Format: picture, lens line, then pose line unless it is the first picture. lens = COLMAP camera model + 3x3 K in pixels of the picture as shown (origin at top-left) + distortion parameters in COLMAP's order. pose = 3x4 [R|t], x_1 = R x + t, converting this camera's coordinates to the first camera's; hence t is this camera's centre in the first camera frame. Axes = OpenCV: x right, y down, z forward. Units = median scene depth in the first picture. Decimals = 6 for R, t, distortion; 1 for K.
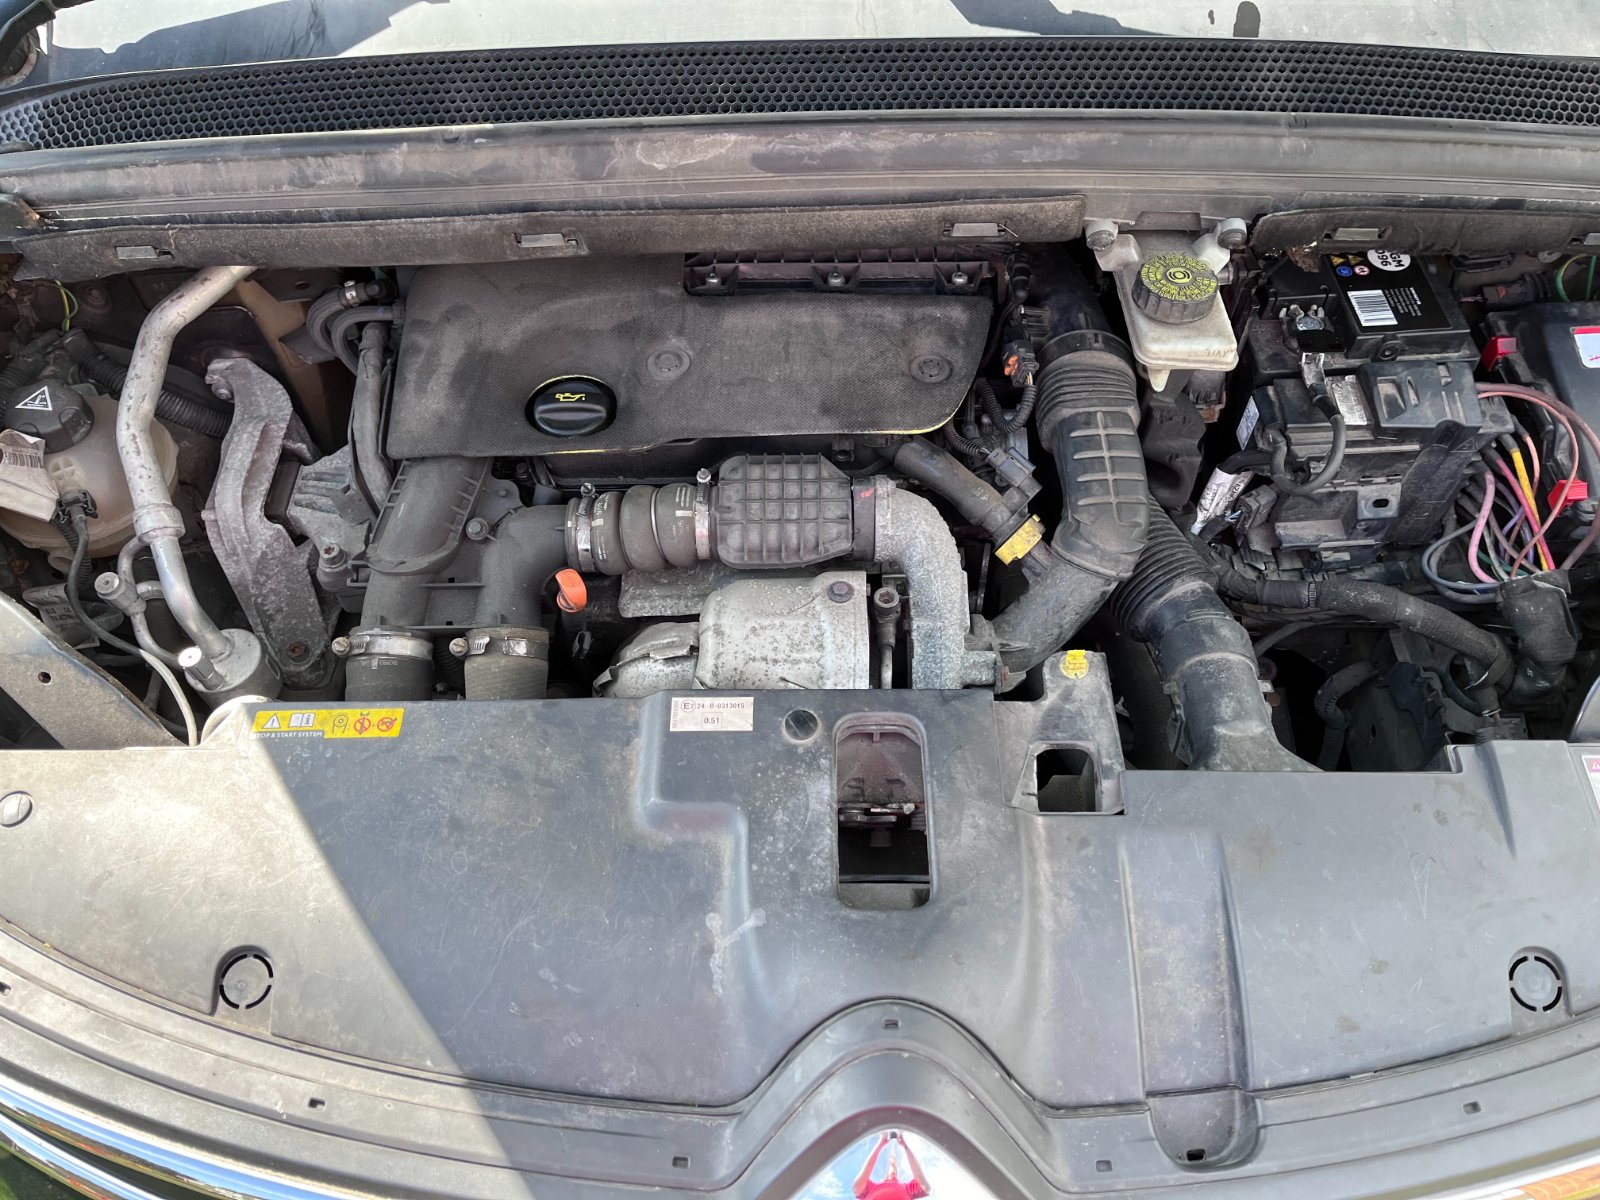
lens RADIAL K [[1226.0, 0, 804.7], [0, 1226.0, 597.7], [0, 0, 1]] dist [0.025832, -0.012190]
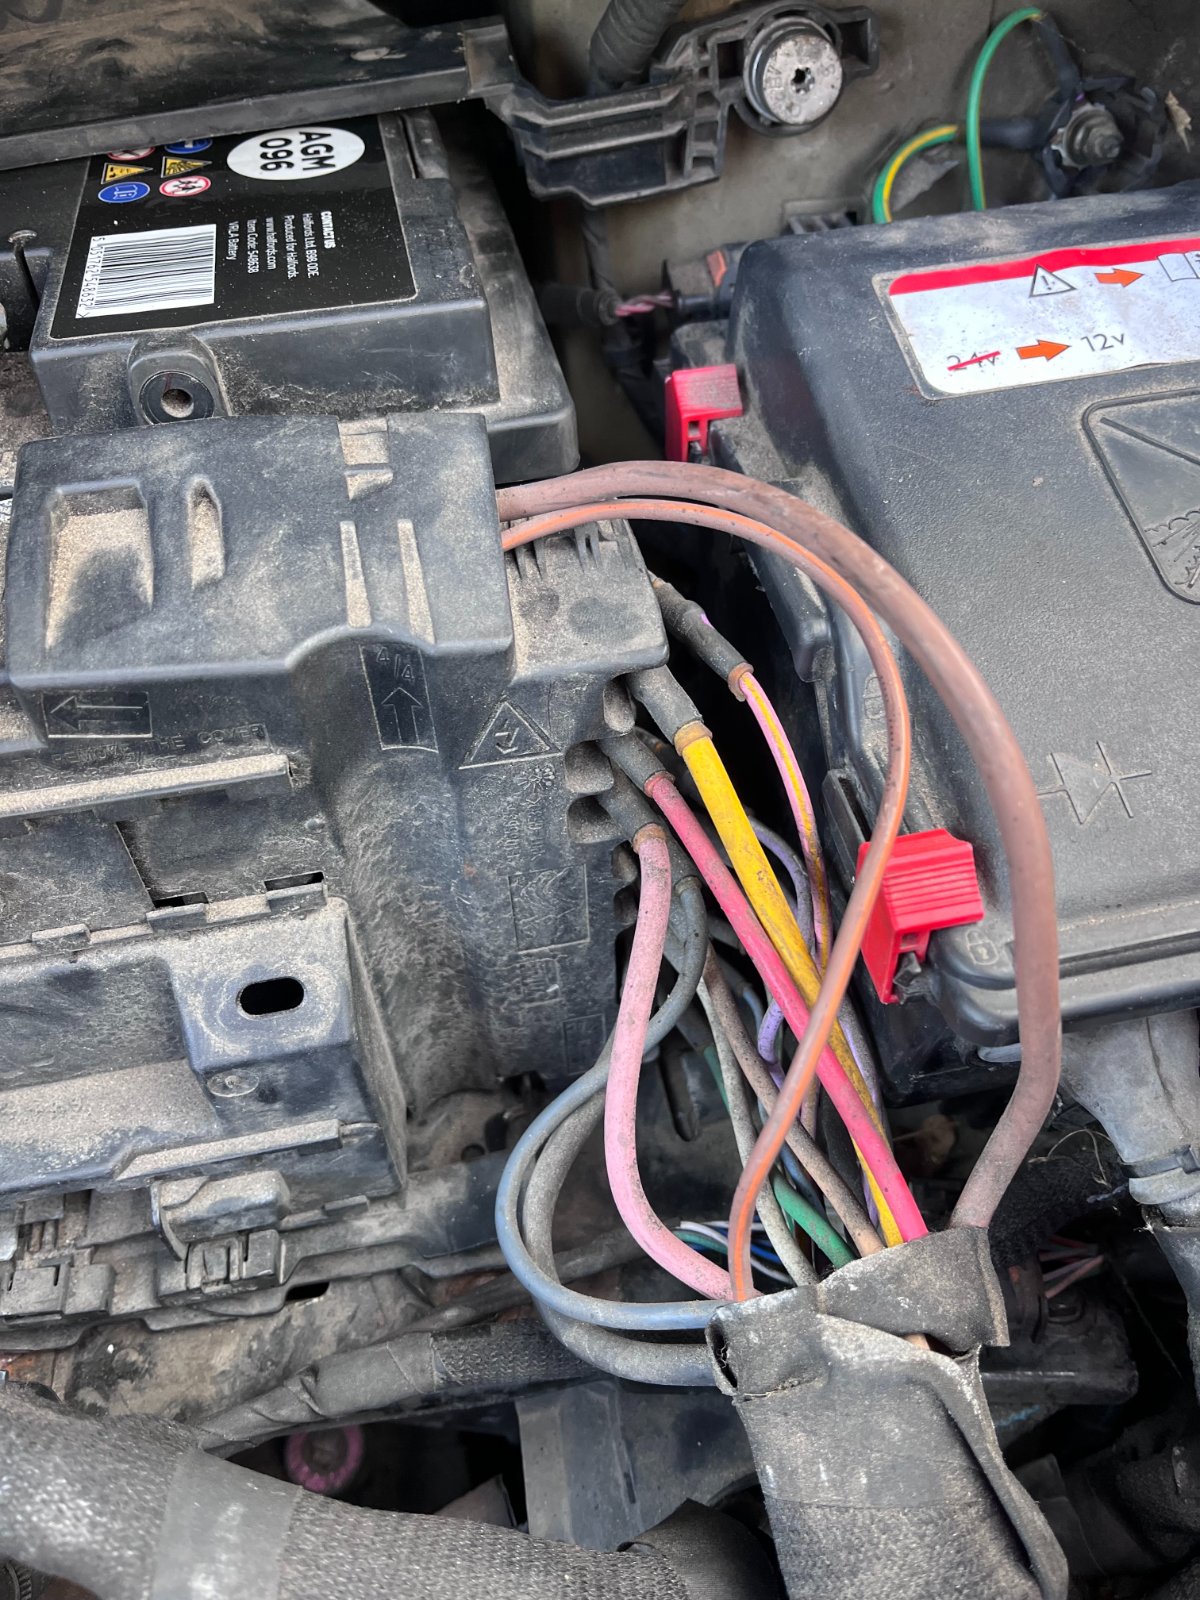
lens RADIAL K [[1226.0, 0, 596.2], [0, 1226.0, 803.3], [0, 0, 1]] dist [0.025832, -0.012190]
pose [[0.991809, -0.105711, 0.071689, 0.536027], [0.114913, 0.983529, -0.139517, -0.075044], [-0.055760, 0.146612, 0.987621, 0.765258]]
